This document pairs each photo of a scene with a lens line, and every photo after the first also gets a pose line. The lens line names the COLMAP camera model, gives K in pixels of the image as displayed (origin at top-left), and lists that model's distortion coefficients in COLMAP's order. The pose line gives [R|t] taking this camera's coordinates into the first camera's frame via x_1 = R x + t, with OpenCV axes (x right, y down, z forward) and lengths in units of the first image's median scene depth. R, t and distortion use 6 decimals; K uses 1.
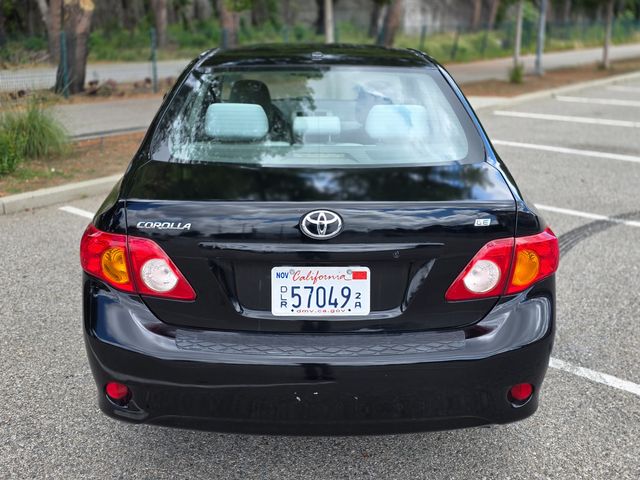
lens RADIAL K [[684.0, 0, 313.0], [0, 684.0, 236.7], [0, 0, 1]] dist [0.182925, -0.405789]
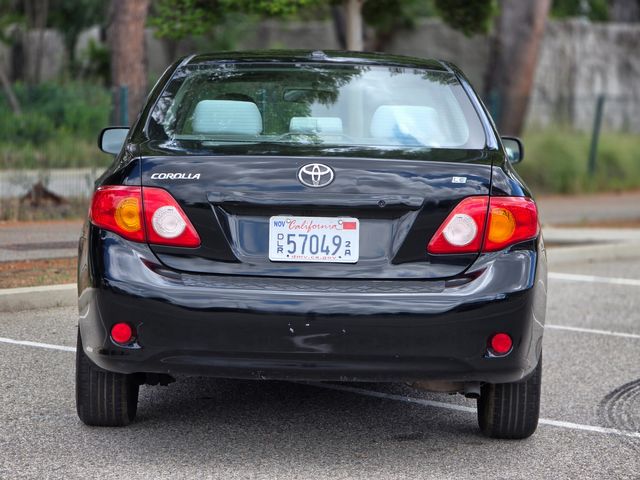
lens RADIAL K [[2132.5, 0, 320.8], [0, 2132.5, 217.7], [0, 0, 1]] dist [0.258479, -0.411698]
pose [[0.999802, 0.019211, -0.005089, 0.038949], [-0.019872, 0.969456, -0.244458, 0.883168], [0.000238, 0.244511, 0.969646, -2.329536]]
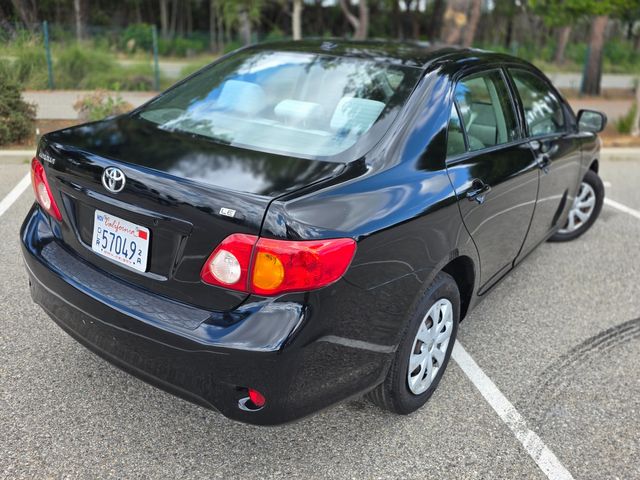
lens RADIAL K [[552.2, 0, 320.0], [0, 552.2, 240.0], [0, 0, 1]] dist [0.026899, -0.017221]
pose [[0.797008, 0.251465, -0.549130, 0.774989], [-0.225102, 0.967372, 0.116279, -0.100698], [0.560453, 0.030935, 0.827609, 0.430859]]
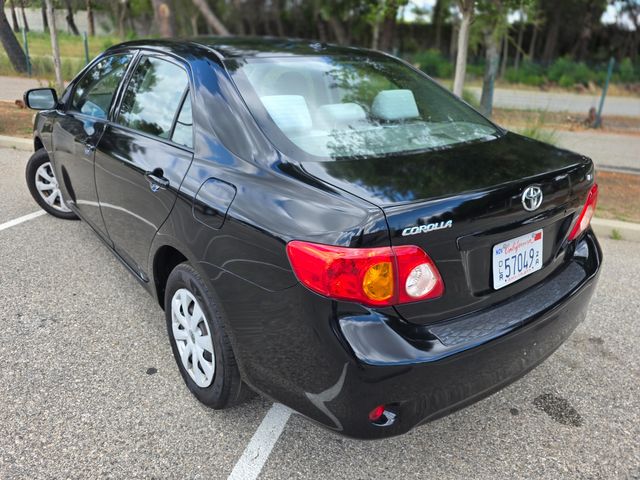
lens RADIAL K [[497.6, 0, 316.9], [0, 497.6, 227.7], [0, 0, 1]] dist [0.008620, 0.001313]
pose [[0.797935, -0.198215, 0.569219, -0.710177], [0.155894, 0.980115, 0.122765, -0.121003], [-0.582234, -0.009221, 0.812969, 0.528751]]
